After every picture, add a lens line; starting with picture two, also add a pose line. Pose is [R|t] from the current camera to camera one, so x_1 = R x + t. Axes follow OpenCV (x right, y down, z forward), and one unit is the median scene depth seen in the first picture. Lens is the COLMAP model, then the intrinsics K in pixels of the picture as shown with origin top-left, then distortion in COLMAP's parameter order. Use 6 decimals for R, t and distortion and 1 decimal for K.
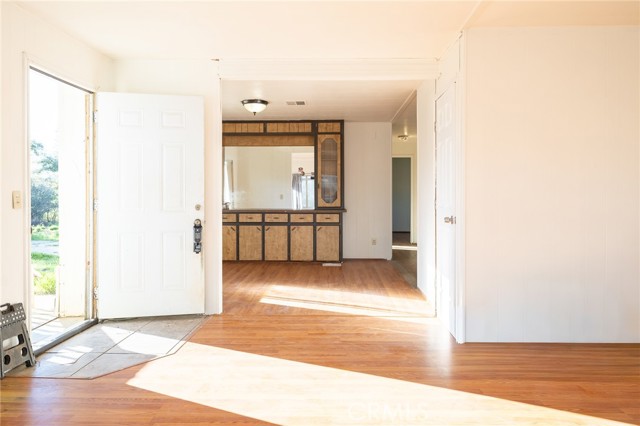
lens RADIAL K [[453.8, 0, 320.1], [0, 453.8, 212.2], [0, 0, 1]] dist [0.009839, 0.004239]
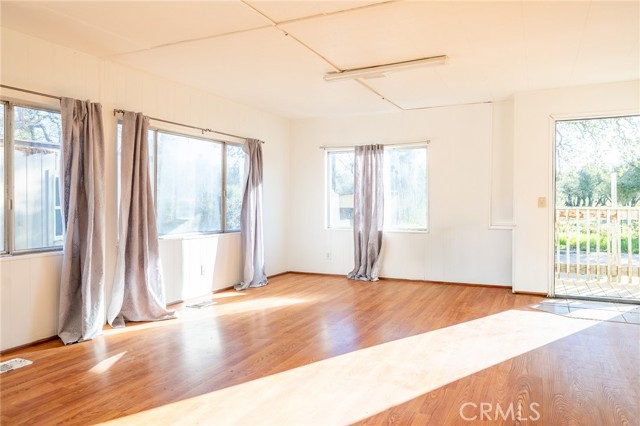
lens RADIAL K [[453.8, 0, 317.1], [0, 453.8, 213.1], [0, 0, 1]] dist [0.009839, 0.004239]
pose [[-0.409746, 0.023906, -0.911887, 1.322186], [-0.054875, 0.997200, 0.050799, -0.023455], [0.910548, 0.070855, -0.407286, 0.941797]]
